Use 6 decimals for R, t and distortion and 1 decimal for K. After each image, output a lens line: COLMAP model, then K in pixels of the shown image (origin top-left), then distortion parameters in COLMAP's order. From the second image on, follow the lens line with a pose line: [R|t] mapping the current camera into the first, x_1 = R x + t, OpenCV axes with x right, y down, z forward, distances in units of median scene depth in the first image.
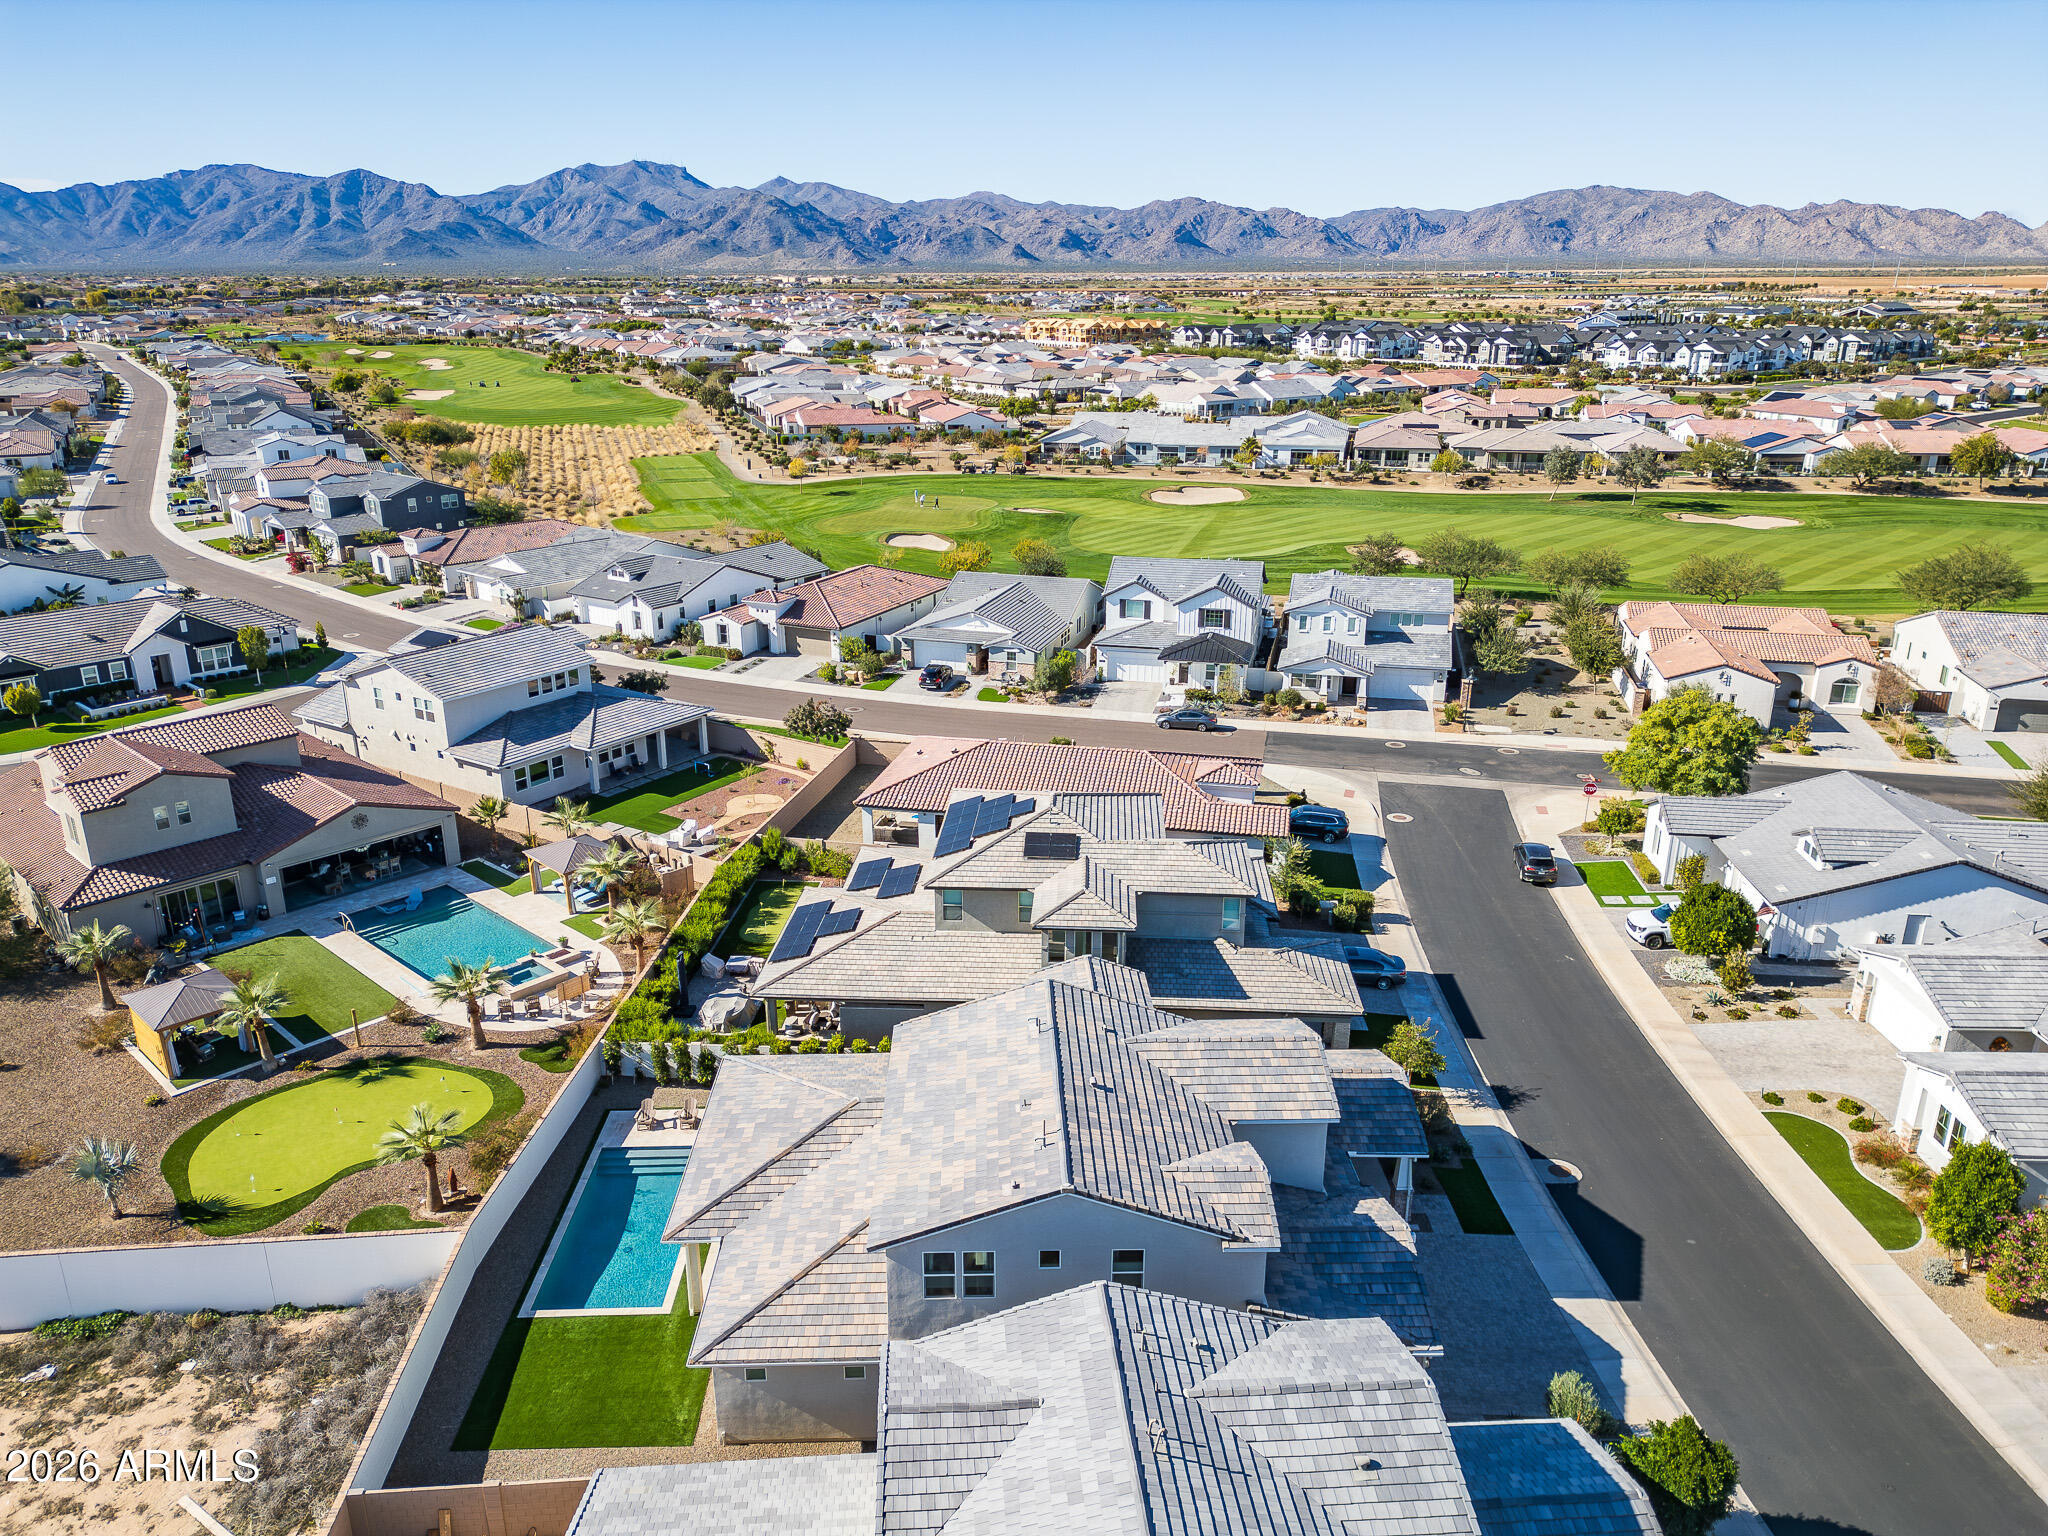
lens RADIAL K [[1433.3, 0, 1024.0], [0, 1433.3, 768.0], [0, 0, 1]] dist [0.094444, -0.097785]
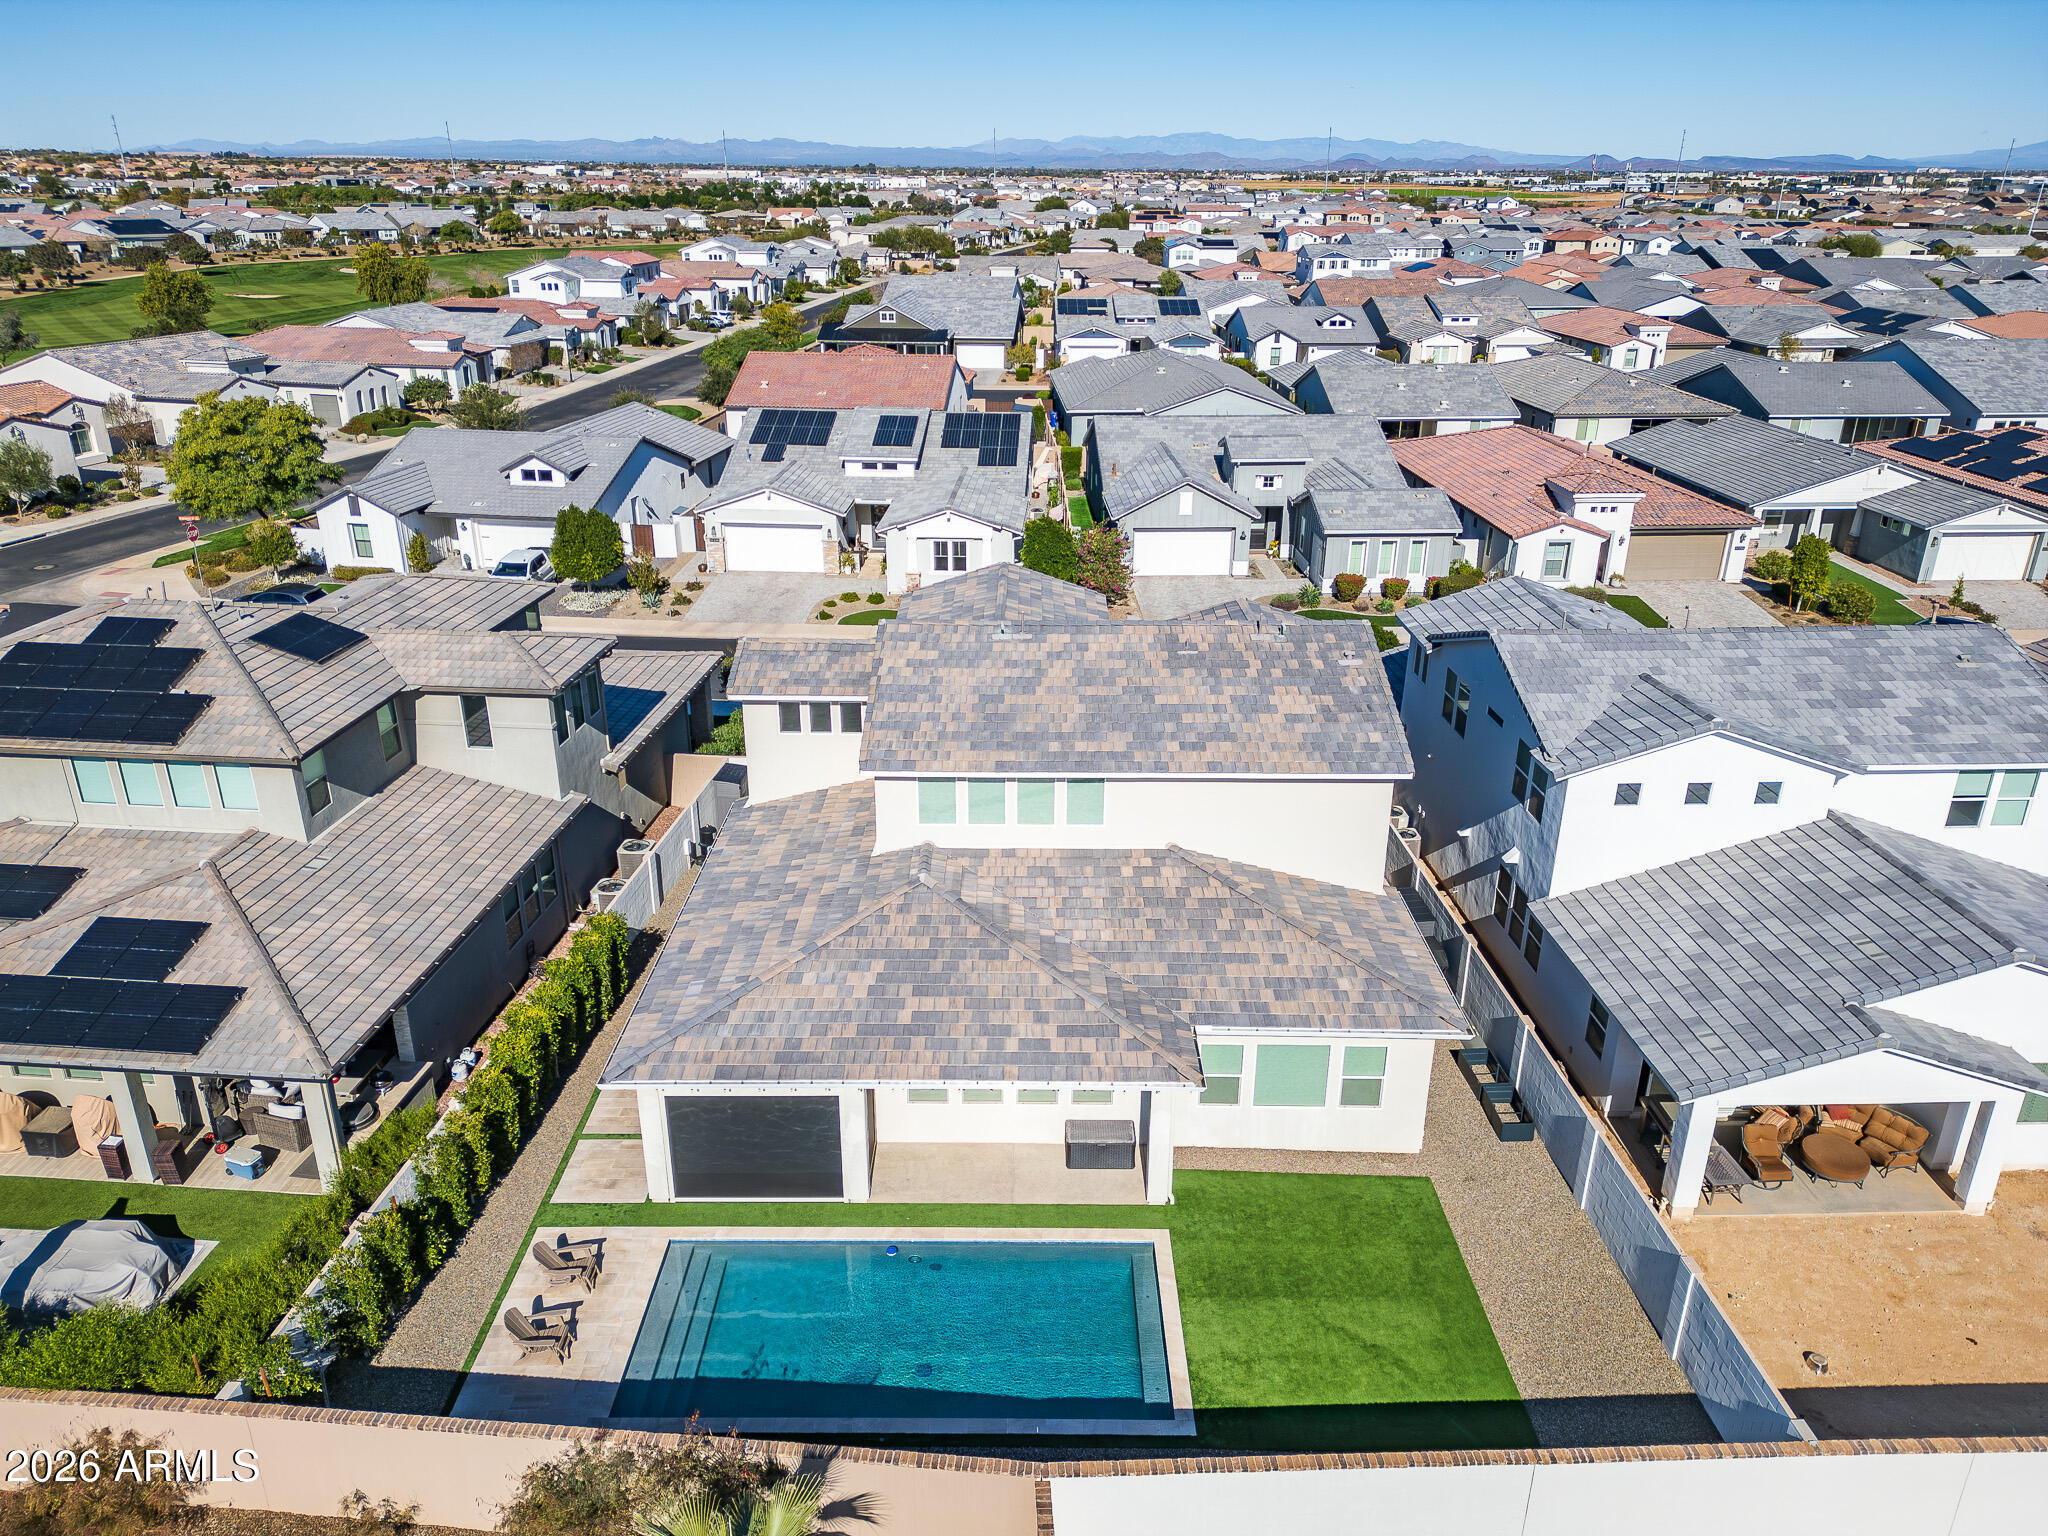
lens RADIAL K [[1433.3, 0, 1024.0], [0, 1433.3, 768.0], [0, 0, 1]] dist [0.094444, -0.097785]
pose [[0.031327, -0.379588, 0.924625, -0.553035], [0.317817, 0.880850, 0.350850, -0.013121], [-0.947635, 0.282870, 0.148234, 0.702145]]
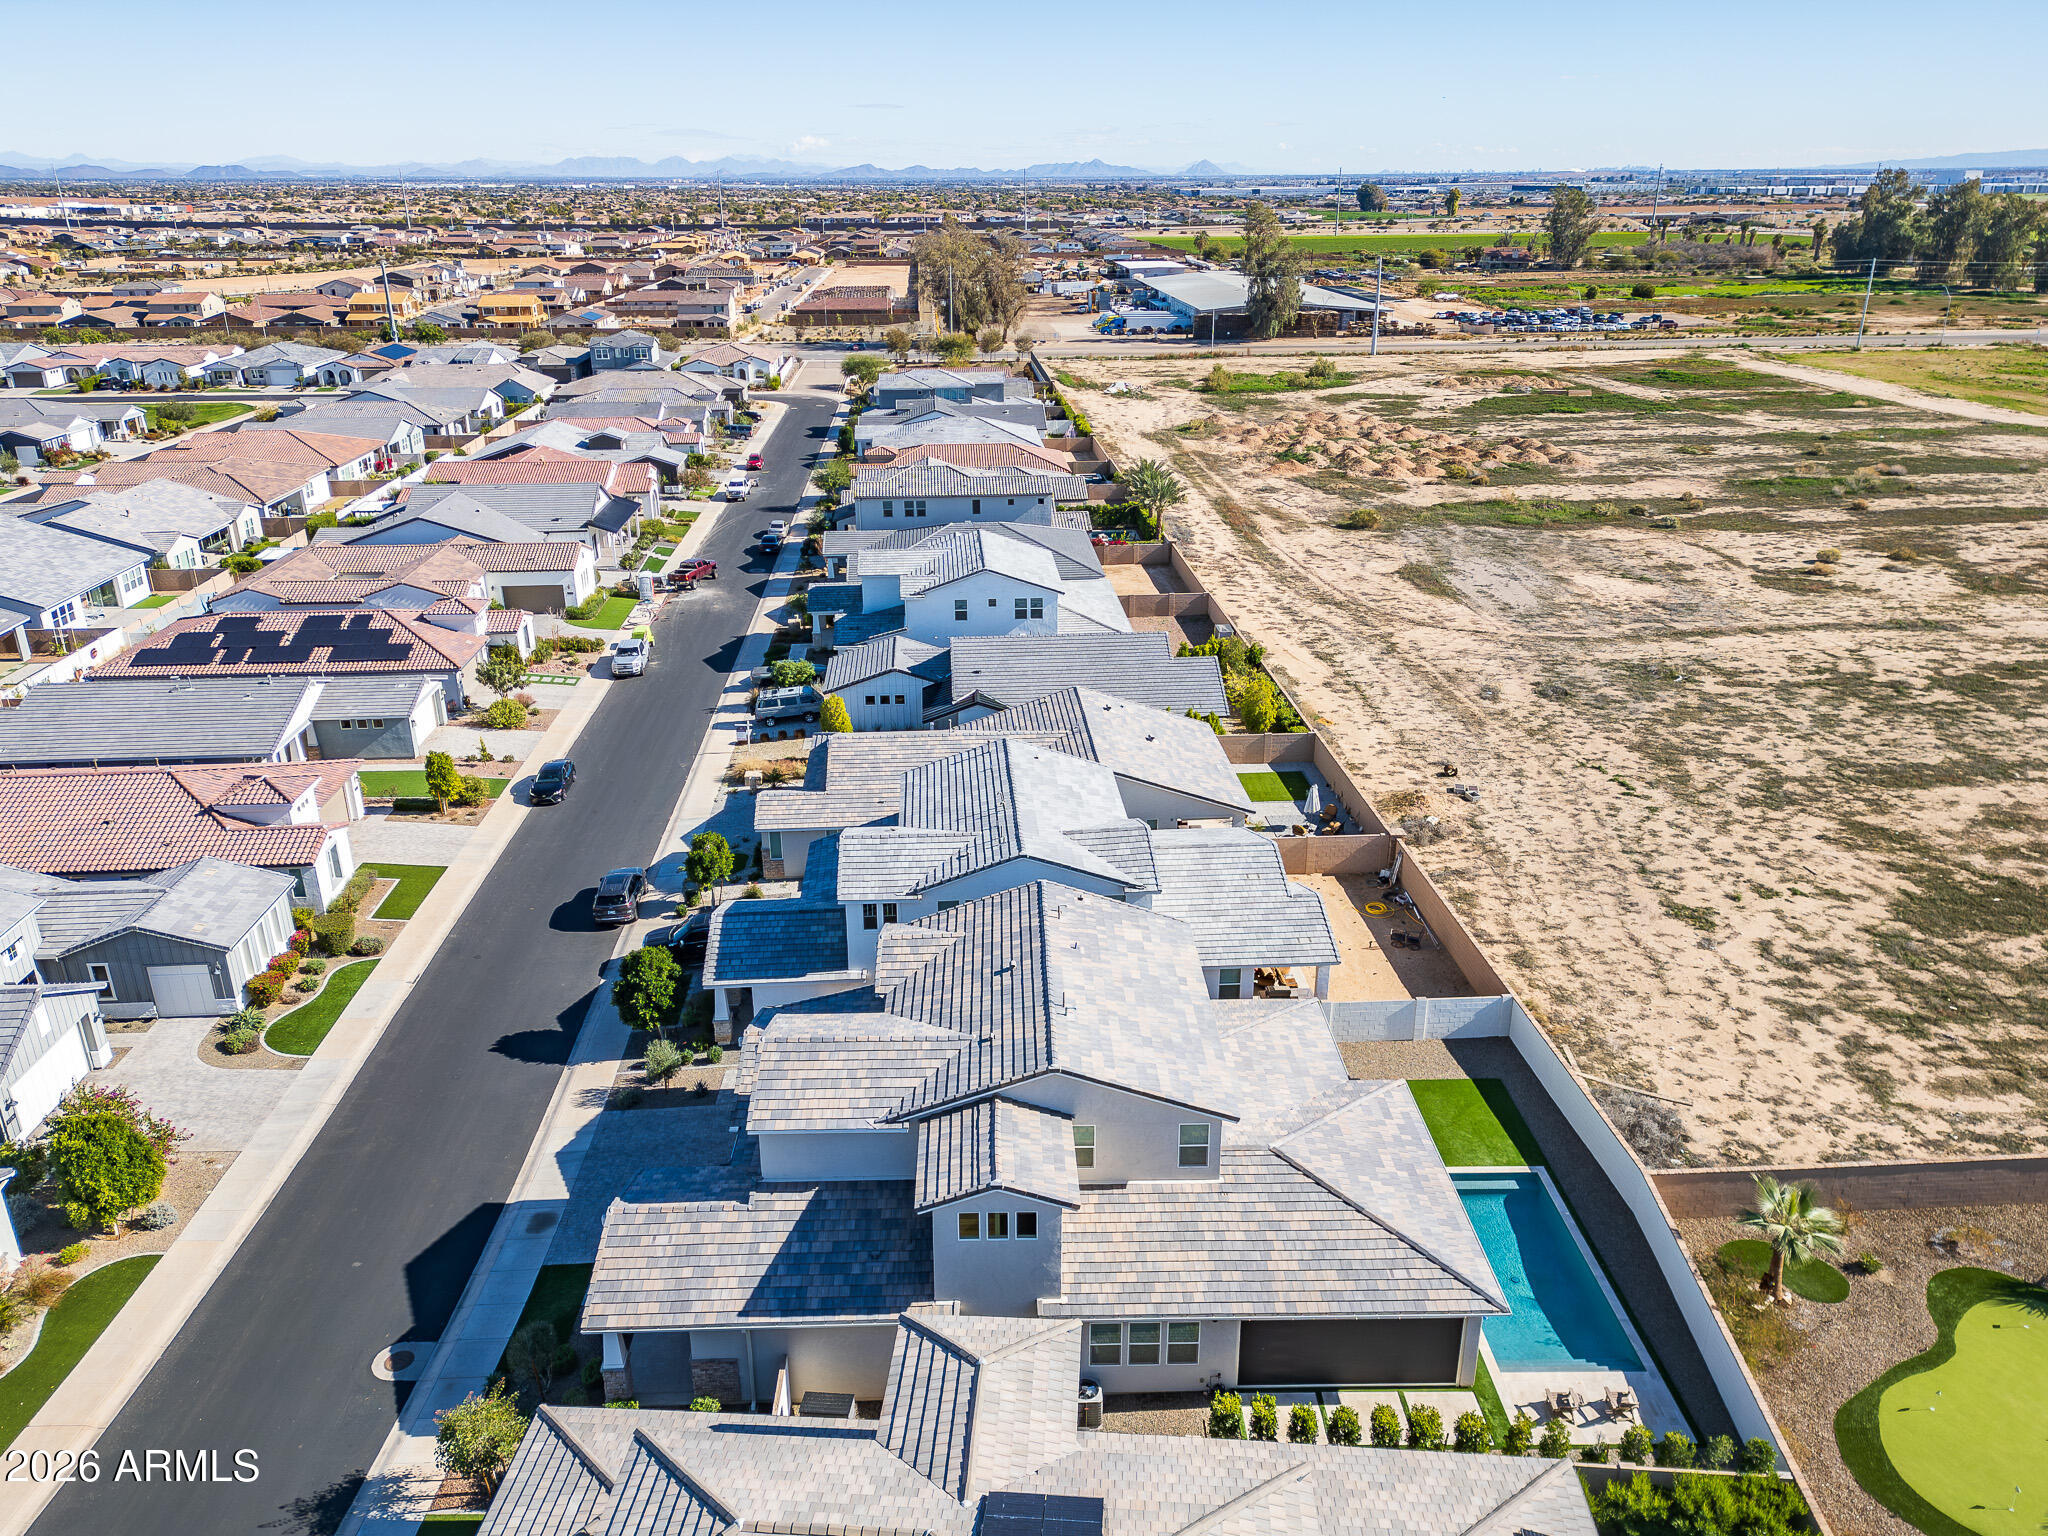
lens RADIAL K [[1456.3, 0, 1025.3], [0, 1456.3, 778.1], [0, 0, 1]] dist [0.052575, -0.041576]
pose [[-0.999941, 0.002196, 0.010662, 0.019989], [0.008645, 0.755403, 0.655204, -0.430386], [-0.006616, 0.655257, -0.755377, 1.254581]]
